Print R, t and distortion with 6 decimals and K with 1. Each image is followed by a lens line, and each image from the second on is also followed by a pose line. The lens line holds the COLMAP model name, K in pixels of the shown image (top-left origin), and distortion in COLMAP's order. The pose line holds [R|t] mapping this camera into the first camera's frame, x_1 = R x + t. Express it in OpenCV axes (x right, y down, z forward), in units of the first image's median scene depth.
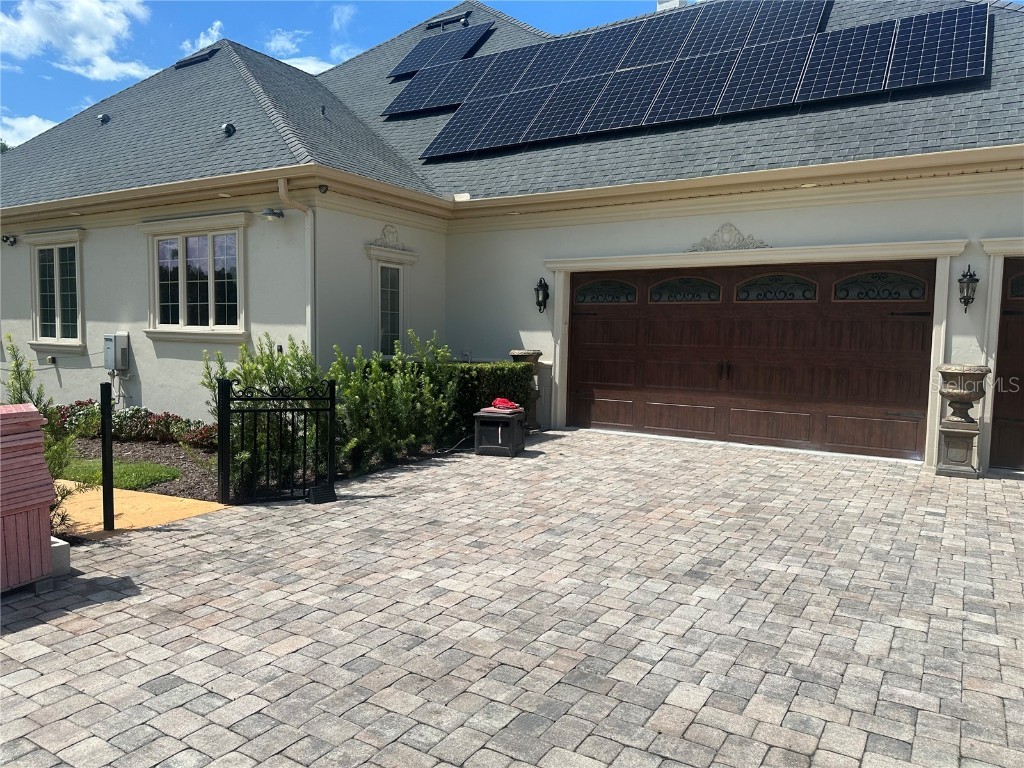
lens RADIAL K [[719.1, 0, 507.9], [0, 719.1, 377.8], [0, 0, 1]] dist [0.054635, -0.062746]
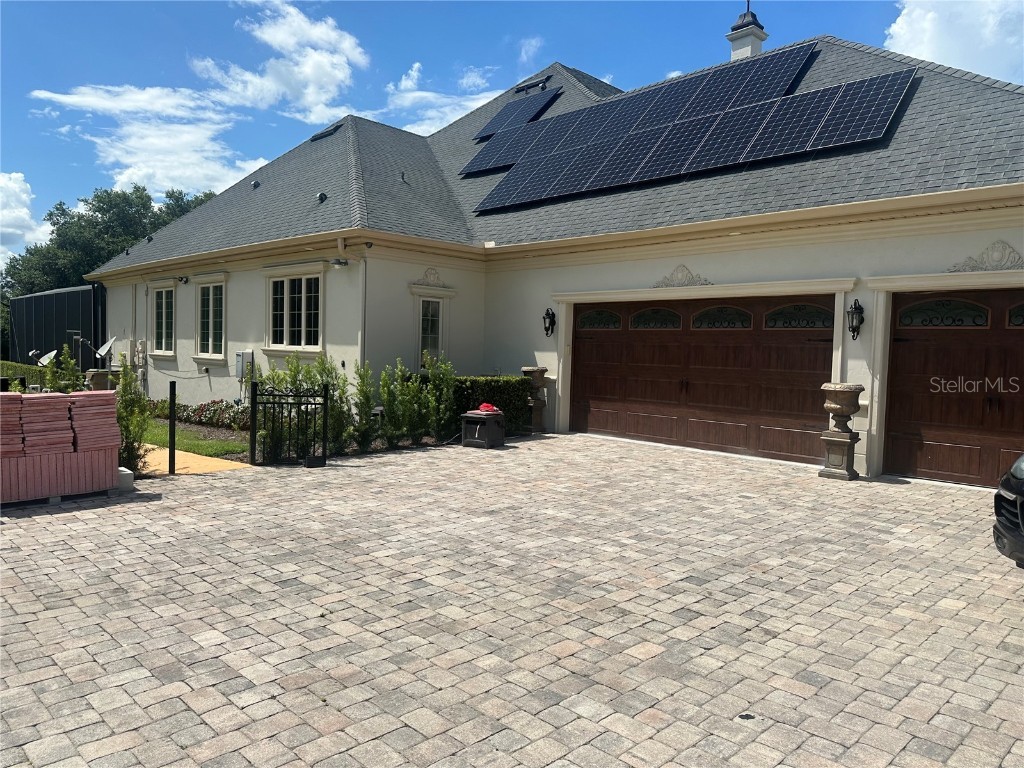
lens RADIAL K [[719.1, 0, 522.9], [0, 719.1, 379.2], [0, 0, 1]] dist [0.054635, -0.062746]
pose [[0.975016, 0.018574, -0.221358, 0.321619], [-0.024519, 0.999408, -0.024138, 0.013315], [0.220779, 0.028963, 0.974894, -0.227849]]
